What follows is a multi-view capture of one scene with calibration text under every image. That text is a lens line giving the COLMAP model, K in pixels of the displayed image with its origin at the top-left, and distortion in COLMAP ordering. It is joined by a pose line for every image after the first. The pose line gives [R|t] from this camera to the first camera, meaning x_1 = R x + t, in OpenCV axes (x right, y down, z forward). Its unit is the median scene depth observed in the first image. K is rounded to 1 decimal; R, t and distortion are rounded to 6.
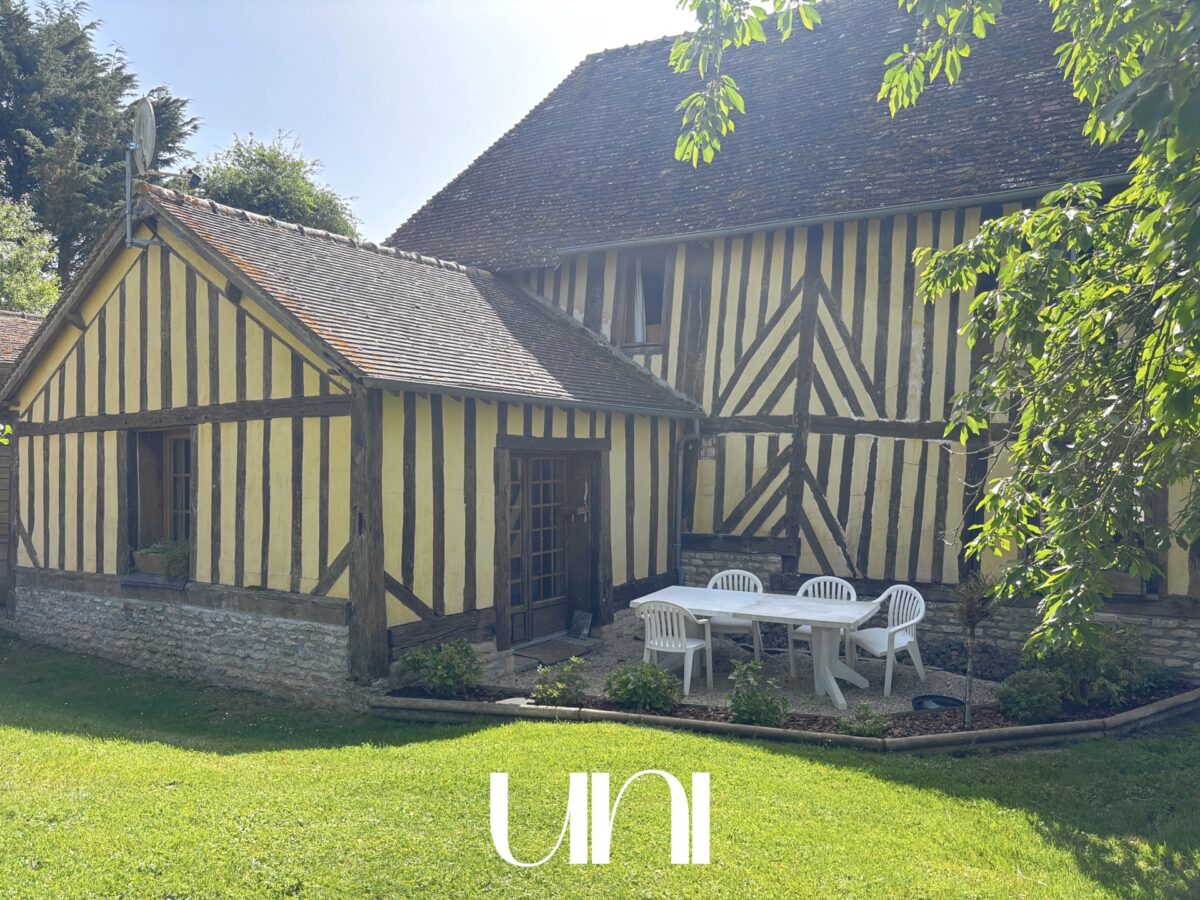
lens RADIAL K [[915.0, 0, 600.0], [0, 915.0, 450.0], [0, 0, 1]] dist [0.033371, -0.053129]
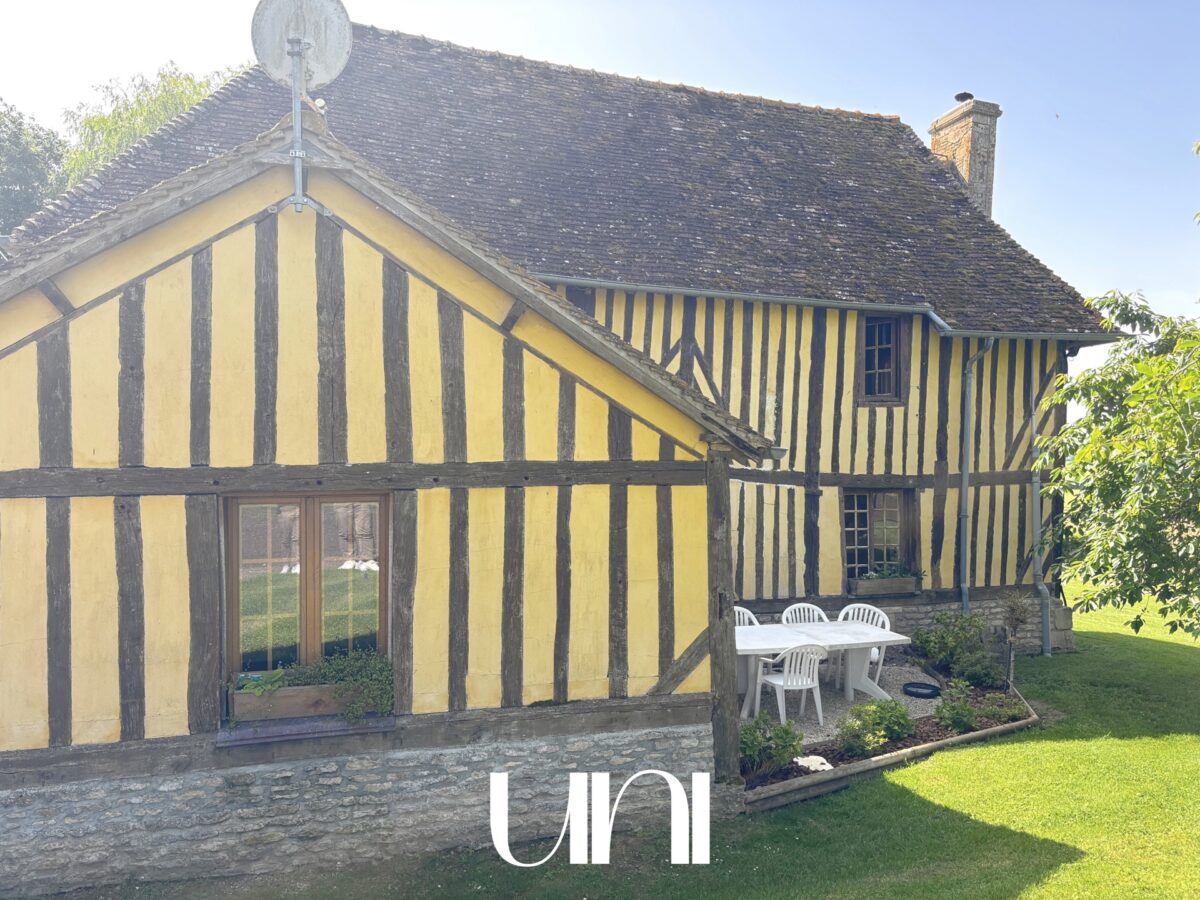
lens RADIAL K [[915.0, 0, 600.0], [0, 915.0, 450.0], [0, 0, 1]] dist [0.033371, -0.053129]
pose [[0.641048, 0.013700, 0.767379, -0.880961], [-0.017102, 0.999847, -0.003564, -0.057757], [-0.767310, -0.010839, 0.641184, 0.439683]]
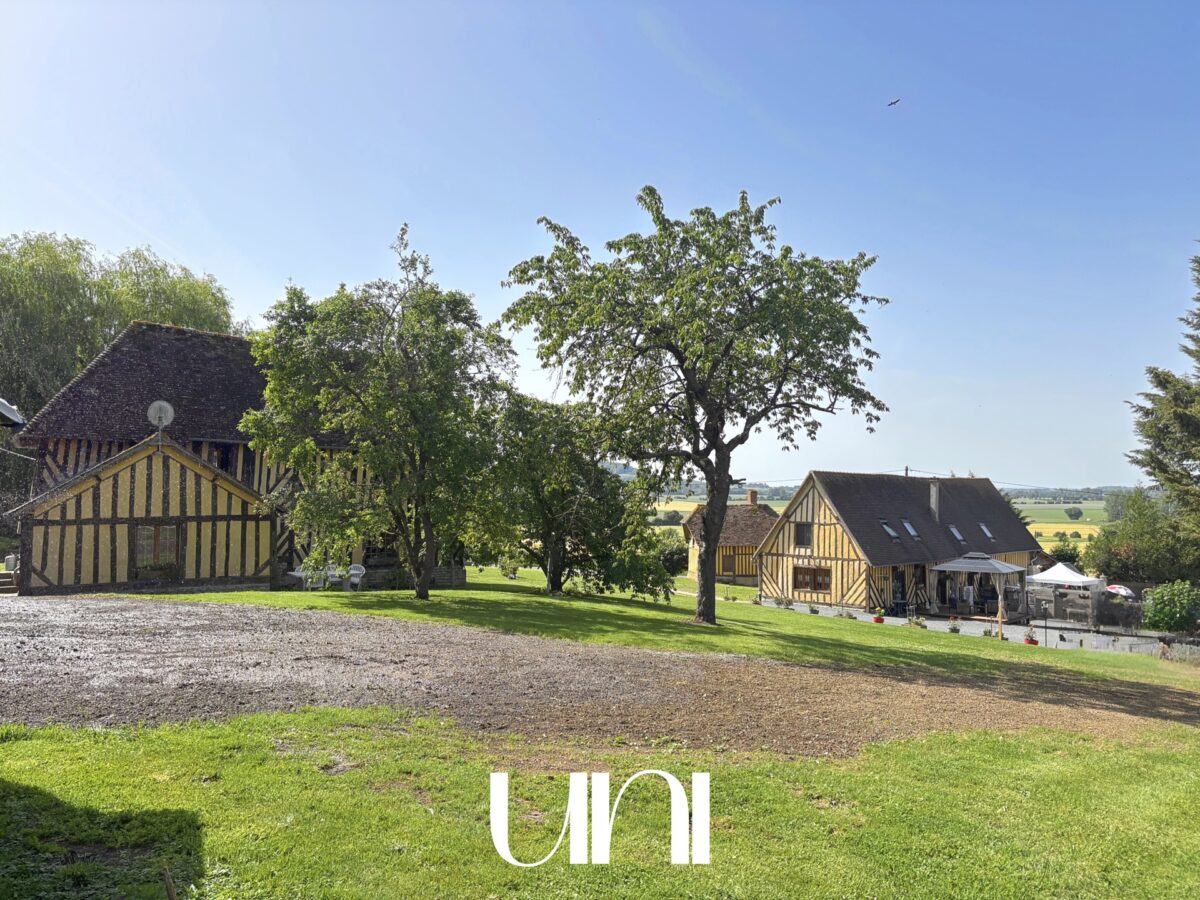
lens RADIAL K [[915.0, 0, 600.0], [0, 915.0, 450.0], [0, 0, 1]] dist [0.033371, -0.053129]
pose [[0.411996, 0.054566, 0.909550, -2.469061], [-0.014146, 0.998468, -0.053493, -0.115712], [-0.911076, 0.009172, 0.412137, -1.298983]]
